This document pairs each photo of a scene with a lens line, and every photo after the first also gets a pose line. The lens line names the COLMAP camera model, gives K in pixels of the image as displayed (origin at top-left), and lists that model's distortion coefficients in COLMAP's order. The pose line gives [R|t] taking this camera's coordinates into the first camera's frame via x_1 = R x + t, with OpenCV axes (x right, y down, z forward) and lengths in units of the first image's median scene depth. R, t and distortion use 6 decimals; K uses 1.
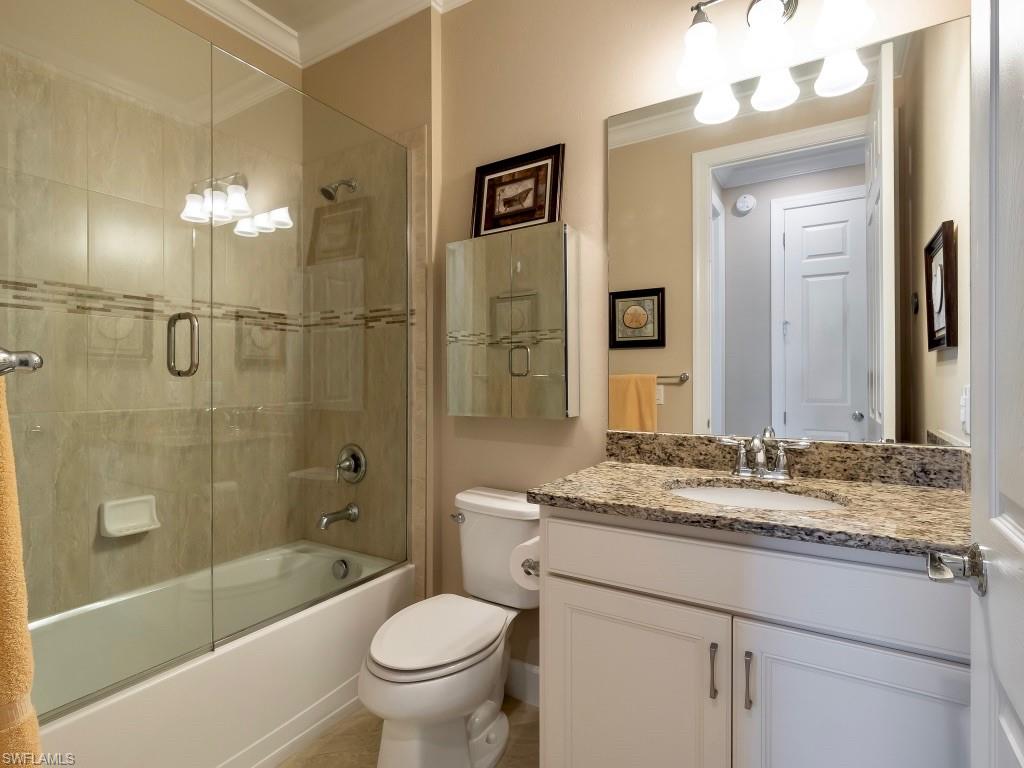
lens RADIAL K [[531.3, 0, 510.3], [0, 531.3, 372.9], [0, 0, 1]] dist [0.000333, -0.010033]
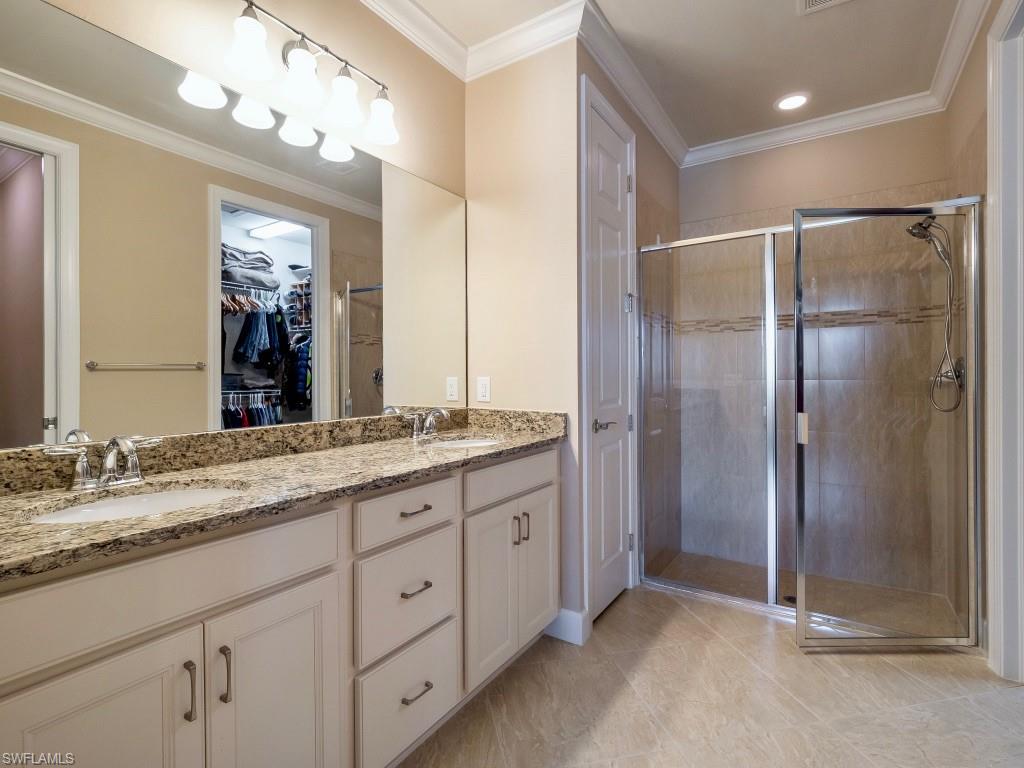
lens RADIAL K [[486.7, 0, 510.4], [0, 486.7, 367.5], [0, 0, 1]] dist [0.001436, 0.000258]
pose [[0.034012, 0.014750, 0.999313, -0.451264], [-0.007521, 0.999867, -0.014502, 0.004395], [-0.999393, -0.007023, 0.034119, 0.404294]]
